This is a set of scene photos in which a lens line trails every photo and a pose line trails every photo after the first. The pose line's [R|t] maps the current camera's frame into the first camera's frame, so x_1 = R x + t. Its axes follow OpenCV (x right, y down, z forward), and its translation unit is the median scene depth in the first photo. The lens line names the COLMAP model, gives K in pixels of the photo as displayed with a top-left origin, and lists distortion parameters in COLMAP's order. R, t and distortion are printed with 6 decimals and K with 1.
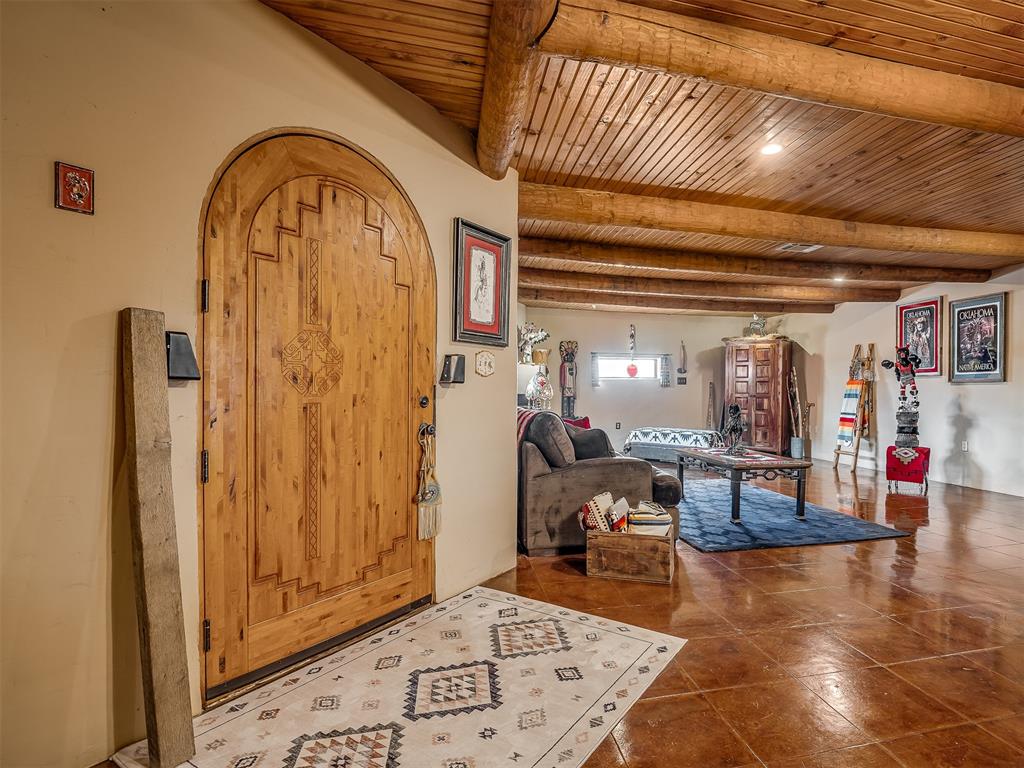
lens RADIAL K [[553.6, 0, 613.2], [0, 553.6, 404.9], [0, 0, 1]] dist [-0.023497, -0.001271]
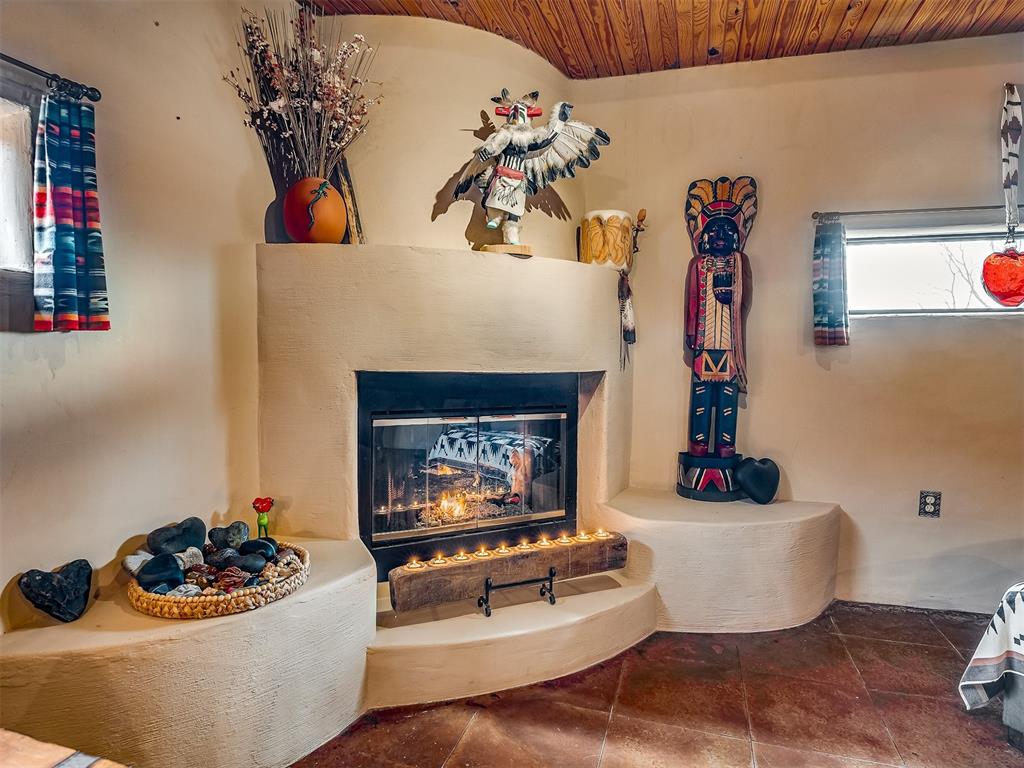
lens RADIAL K [[583.8, 0, 512.0], [0, 583.8, 384.0], [0, 0, 1]] dist [-0.015462, -0.002564]
pose [[0.826960, 0.028808, -0.561522, -0.007870], [-0.021278, 0.999575, 0.019946, -0.062648], [0.561857, -0.004546, 0.827222, 2.448144]]
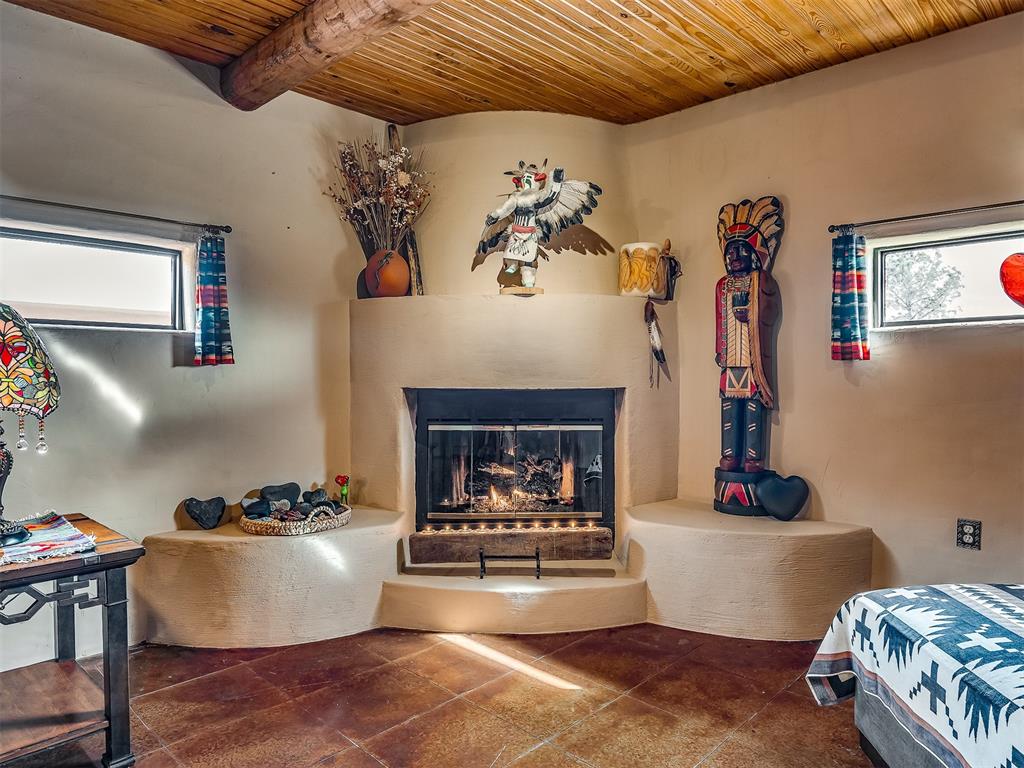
lens RADIAL K [[670.8, 0, 541.1], [0, 670.8, 384.9], [0, 0, 1]] dist [-0.009259, -0.006060]
pose [[0.500976, 0.004770, -0.865448, 0.562602], [-0.019191, 0.999800, -0.005599, -0.063610], [0.865248, 0.019413, 0.500968, 2.574605]]
